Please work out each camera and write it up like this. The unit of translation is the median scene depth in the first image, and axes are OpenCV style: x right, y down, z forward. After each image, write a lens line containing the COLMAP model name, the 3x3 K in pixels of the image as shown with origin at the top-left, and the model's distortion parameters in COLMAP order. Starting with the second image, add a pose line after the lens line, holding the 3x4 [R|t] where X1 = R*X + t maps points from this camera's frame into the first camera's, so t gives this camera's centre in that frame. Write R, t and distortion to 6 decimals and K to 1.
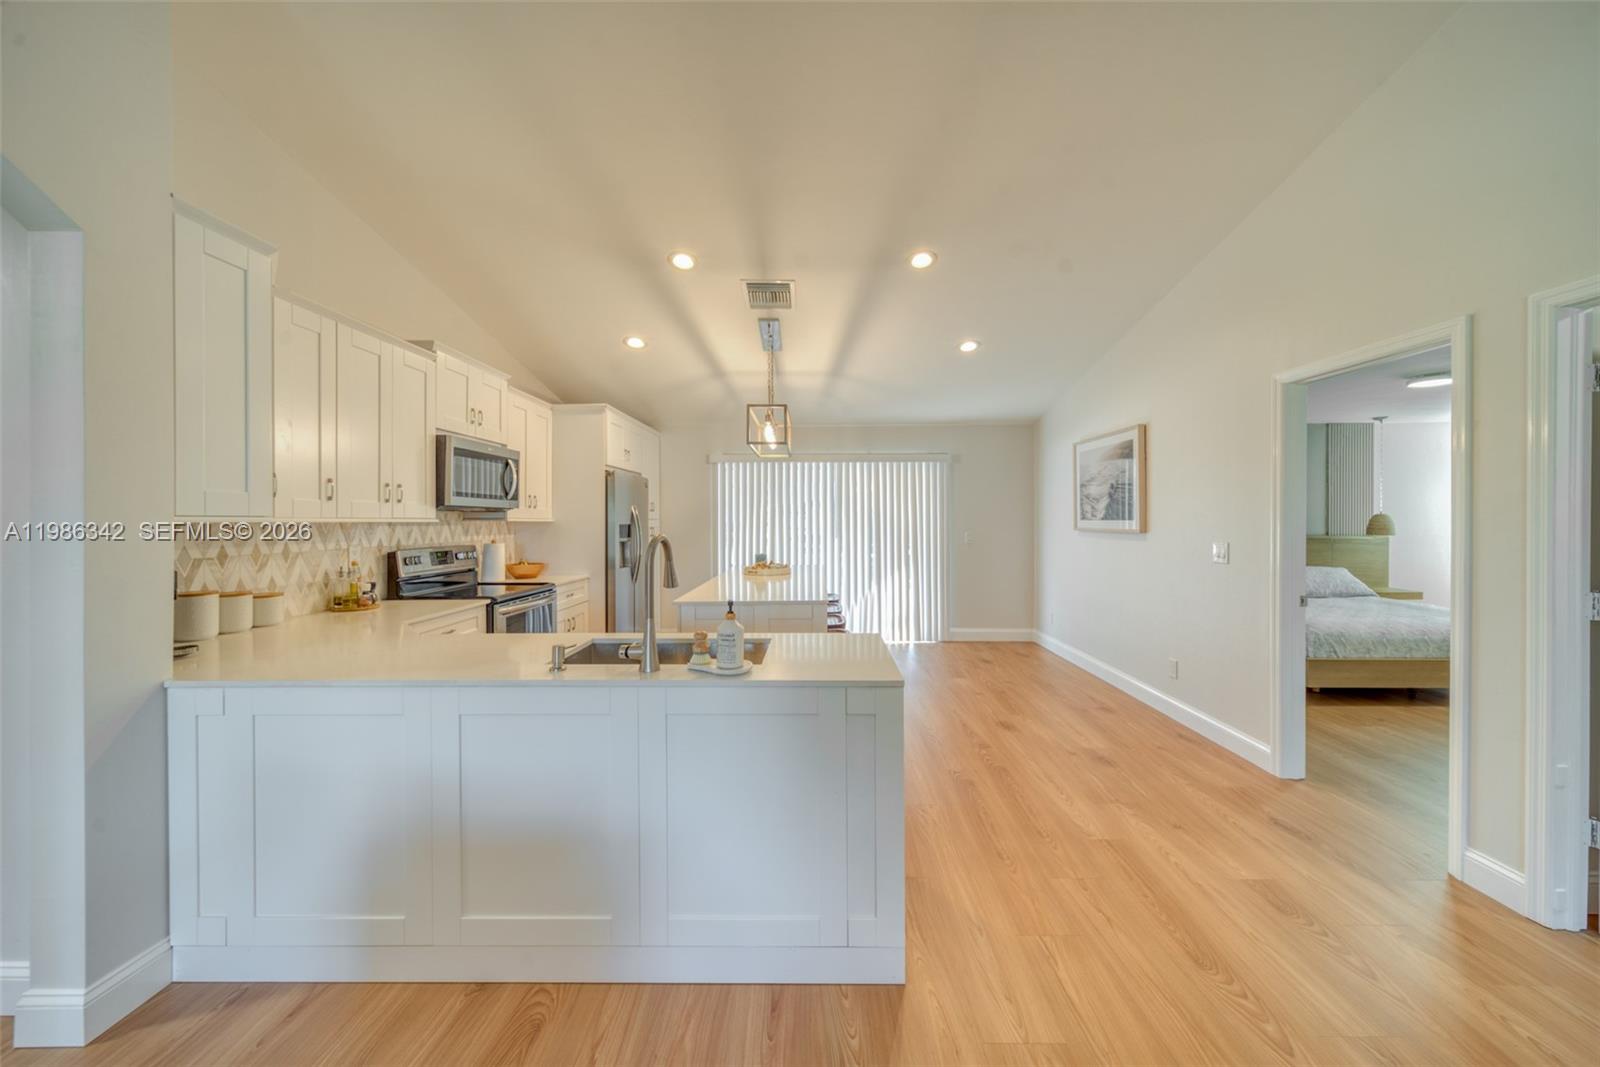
lens RADIAL K [[569.6, 0, 815.2], [0, 569.6, 521.8], [0, 0, 1]] dist [0.002336, 0.000043]
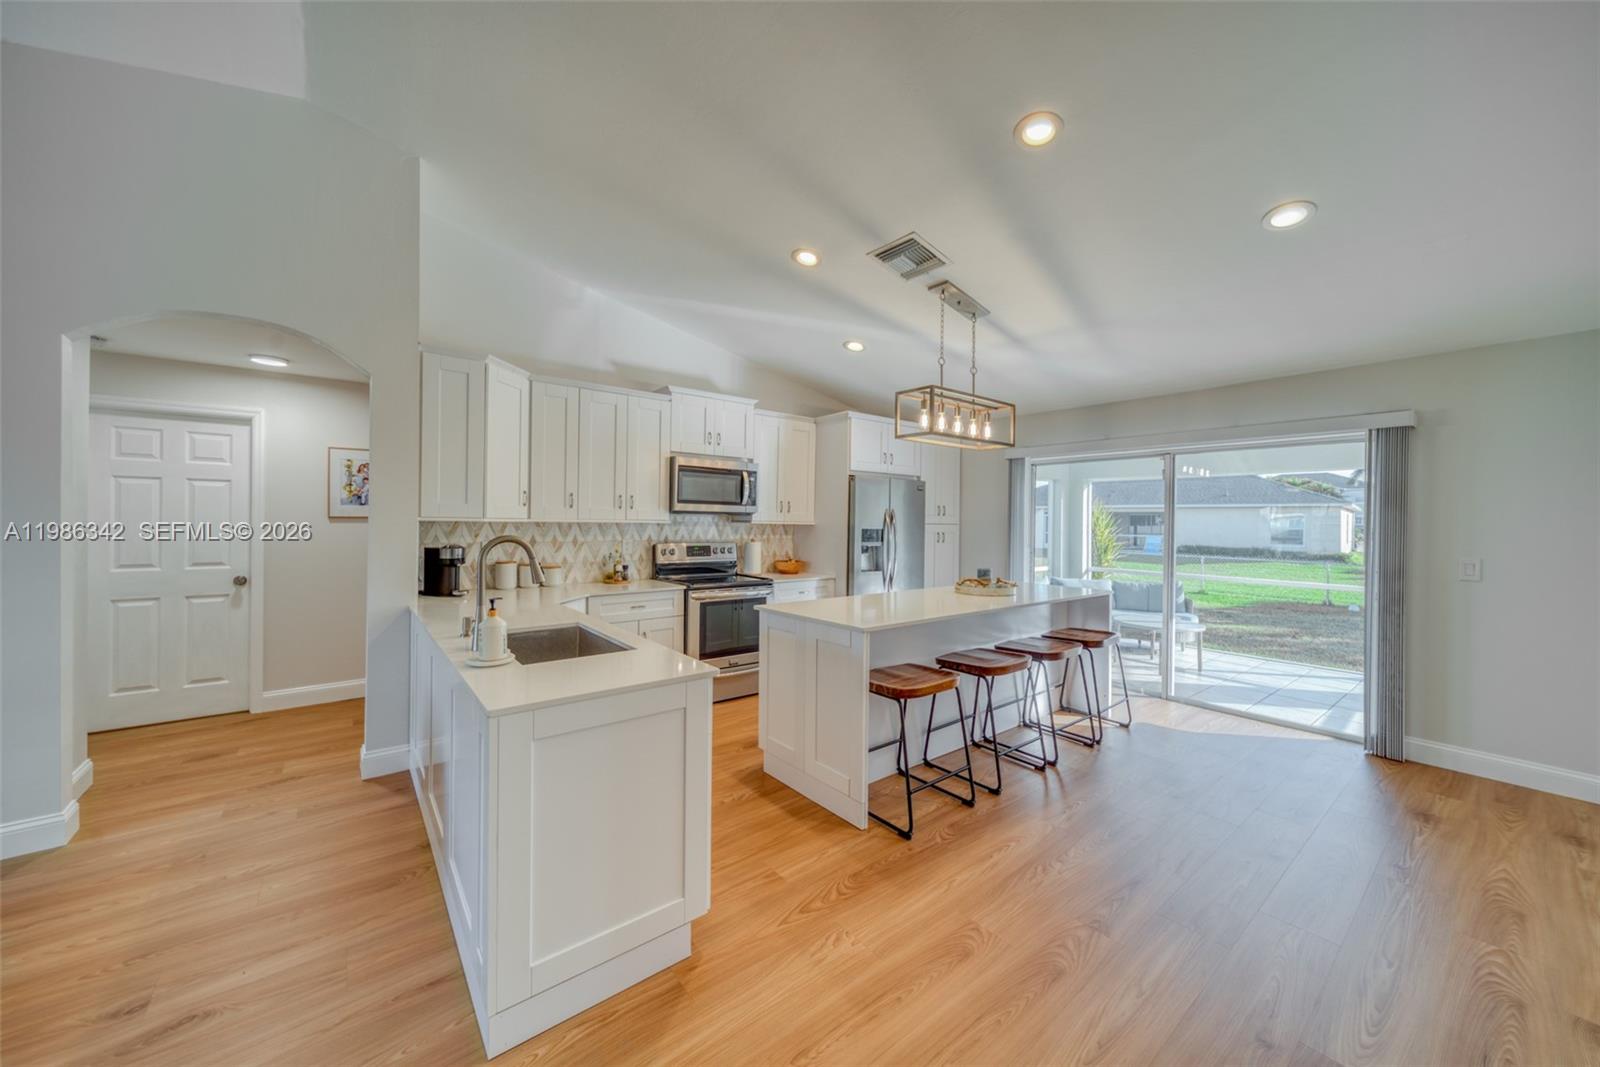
lens RADIAL K [[577.7, 0, 806.1], [0, 577.7, 523.0], [0, 0, 1]] dist [-0.000356, 0.000075]
pose [[0.631916, 0.013371, -0.774922, 0.572666], [-0.017576, 0.999841, 0.002919, -0.009421], [0.774838, 0.011775, 0.632051, 0.407807]]
